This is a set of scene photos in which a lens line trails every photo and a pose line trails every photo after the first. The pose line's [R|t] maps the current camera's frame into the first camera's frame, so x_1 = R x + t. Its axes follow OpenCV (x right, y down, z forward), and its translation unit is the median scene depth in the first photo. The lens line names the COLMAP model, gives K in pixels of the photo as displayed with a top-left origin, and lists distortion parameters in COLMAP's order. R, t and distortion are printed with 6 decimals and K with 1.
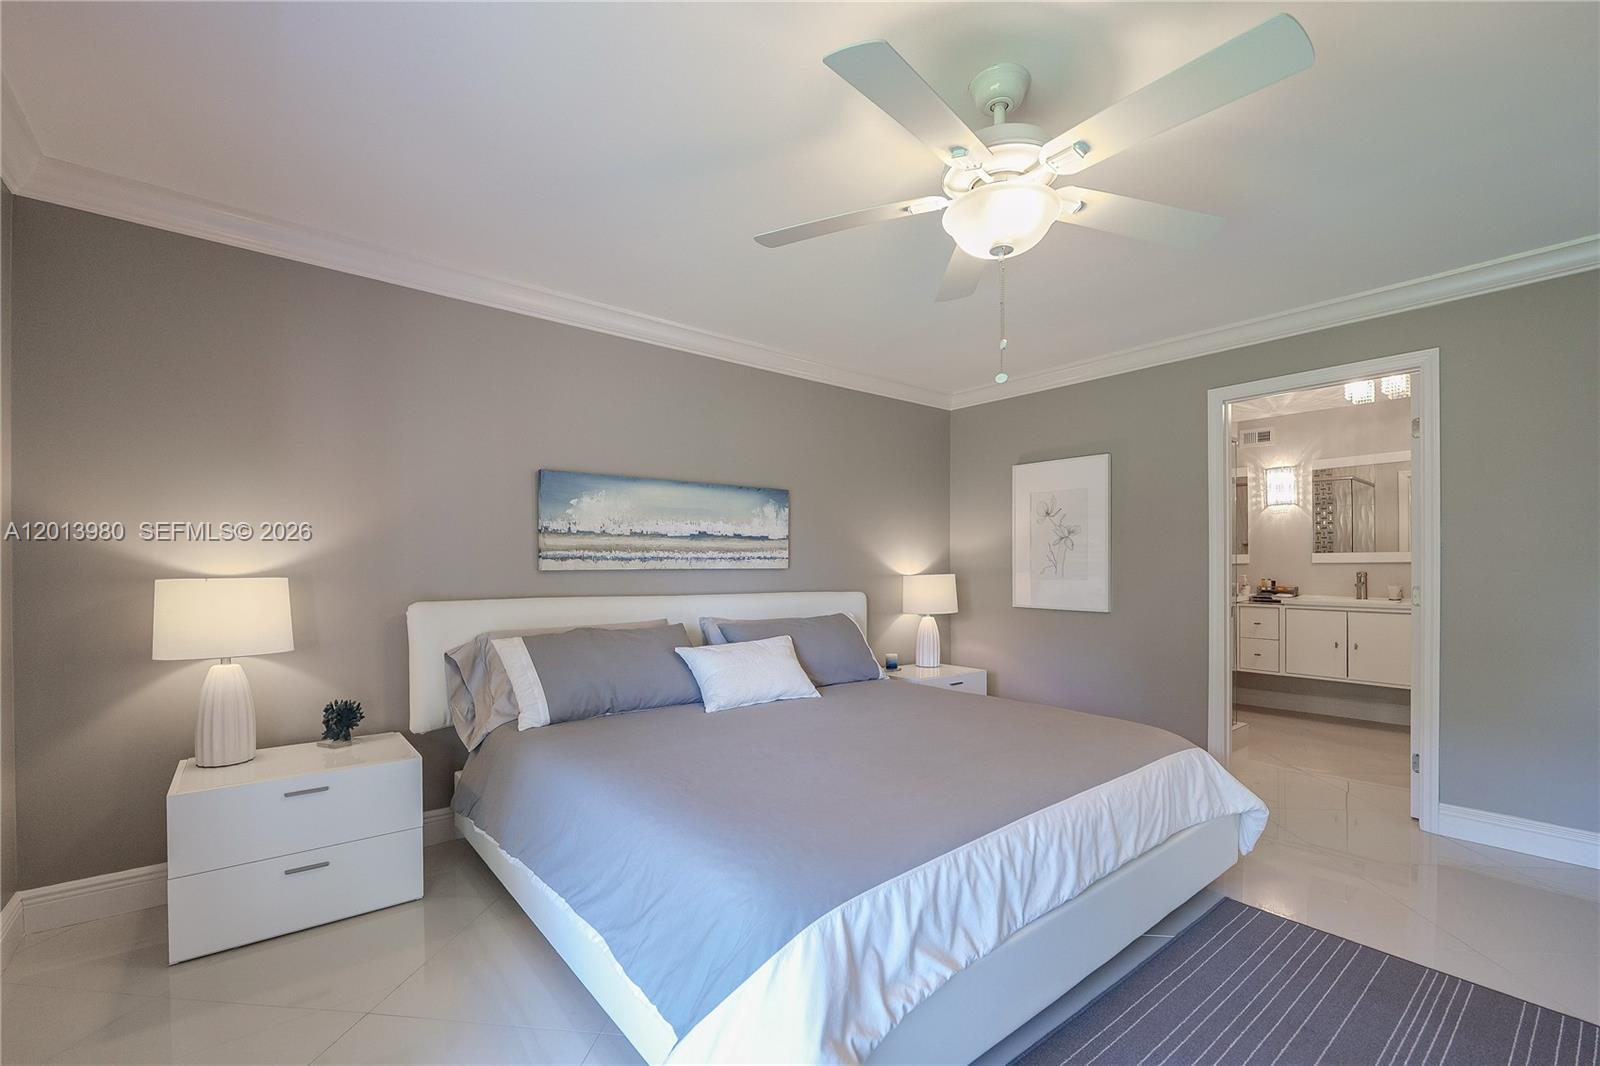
lens RADIAL K [[667.2, 0, 808.6], [0, 667.2, 531.0], [0, 0, 1]] dist [-0.010473, 0.000708]
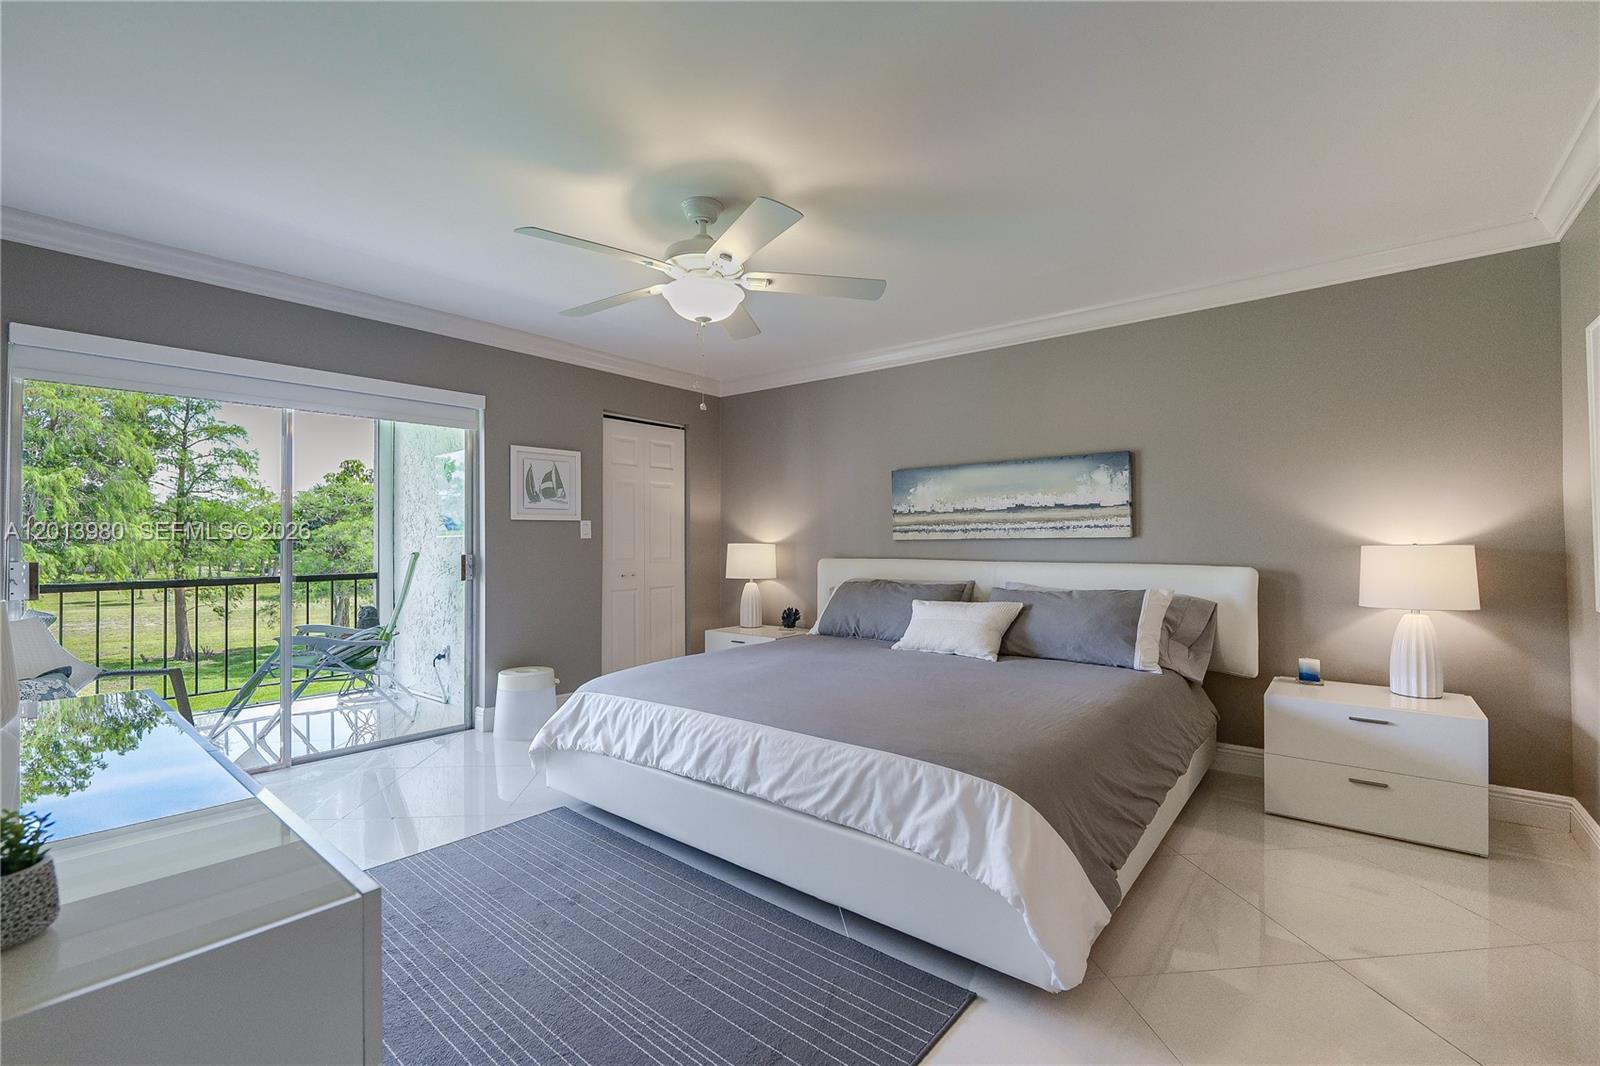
lens RADIAL K [[667.2, 0, 804.7], [0, 667.2, 532.9], [0, 0, 1]] dist [-0.010473, 0.000708]
pose [[0.225380, 0.003264, -0.974265, 0.863267], [0.071884, 0.997213, 0.019970, 0.000517], [0.971615, -0.074535, 0.224518, 0.426873]]
